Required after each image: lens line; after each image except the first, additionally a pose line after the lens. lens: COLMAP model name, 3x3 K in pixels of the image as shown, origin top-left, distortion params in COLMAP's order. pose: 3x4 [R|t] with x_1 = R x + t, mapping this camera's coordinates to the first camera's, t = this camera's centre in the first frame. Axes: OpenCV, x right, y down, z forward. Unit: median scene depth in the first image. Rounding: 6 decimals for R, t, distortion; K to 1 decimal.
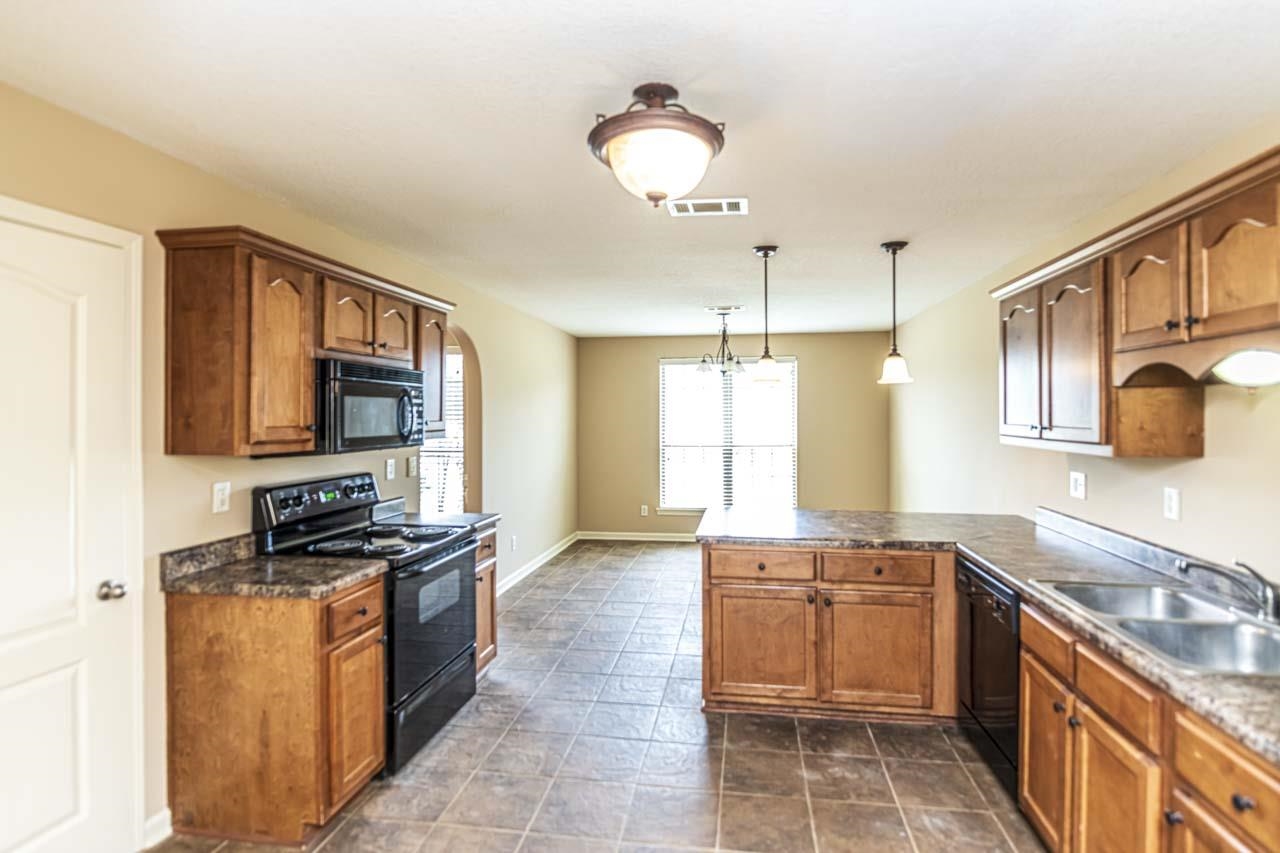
lens RADIAL K [[644.5, 0, 646.0], [0, 644.5, 413.6], [0, 0, 1]] dist [-0.001356, -0.000353]
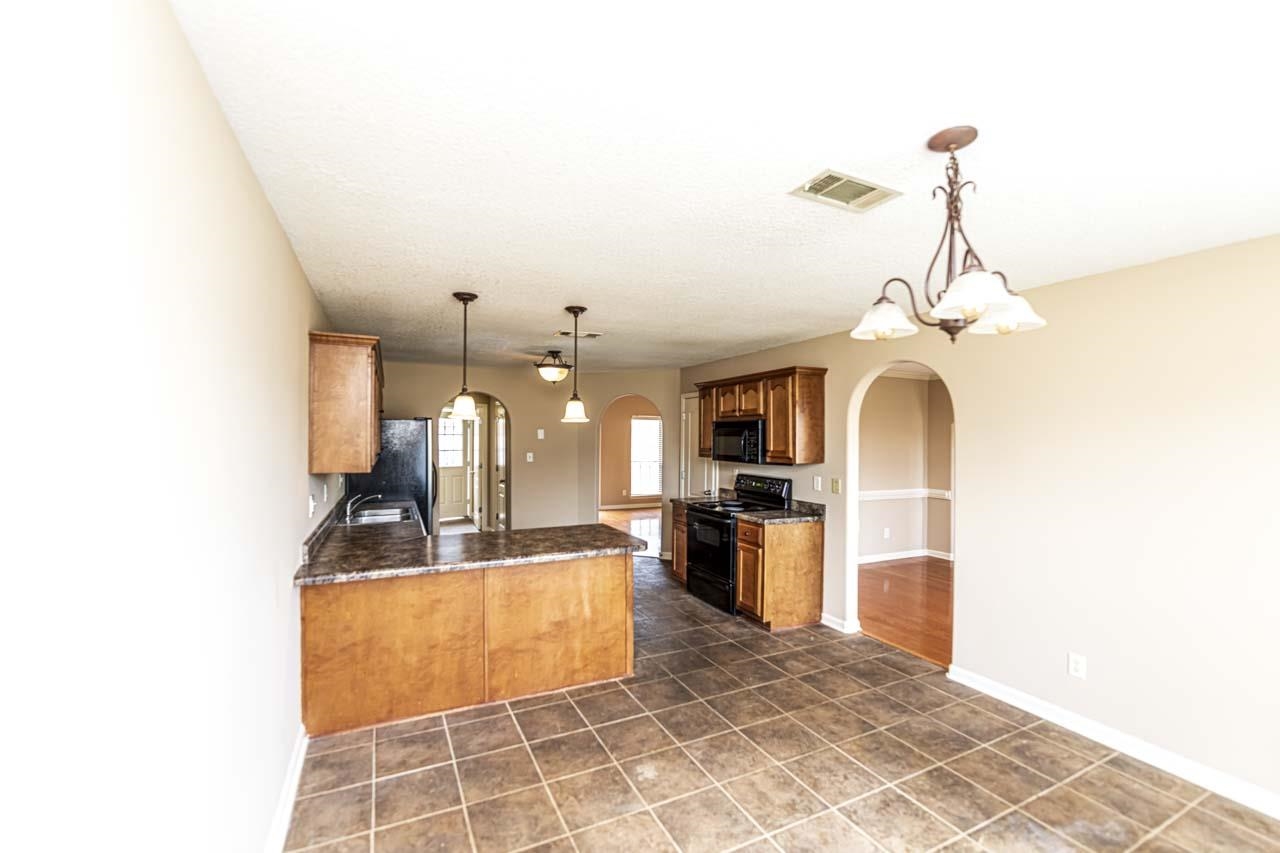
lens RADIAL K [[526.9, 0, 640.0], [0, 526.9, 426.5], [0, 0, 1]] dist [-0.034095, -0.000012]
pose [[-0.825696, -0.012665, -0.563974, 0.854442], [-0.004501, 0.999864, -0.015864, -0.031669], [0.564098, -0.010561, -0.825640, 2.446316]]
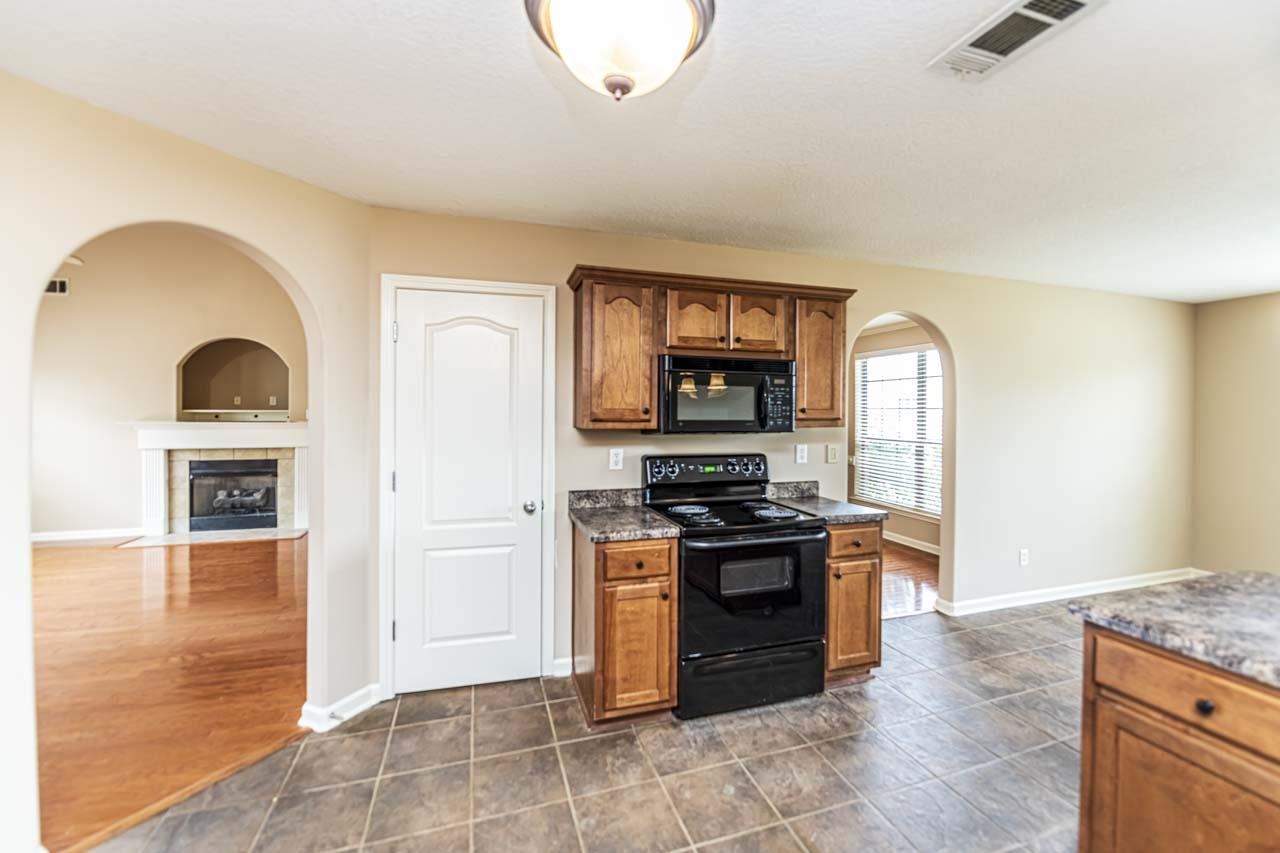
lens RADIAL K [[522.4, 0, 645.5], [0, 522.4, 413.6], [0, 0, 1]] dist [-0.012059, -0.000380]
pose [[0.455519, 0.008069, -0.890189, 0.370382], [-0.007564, 0.999958, 0.005194, 0.021764], [0.890194, 0.004368, 0.455561, 0.504623]]
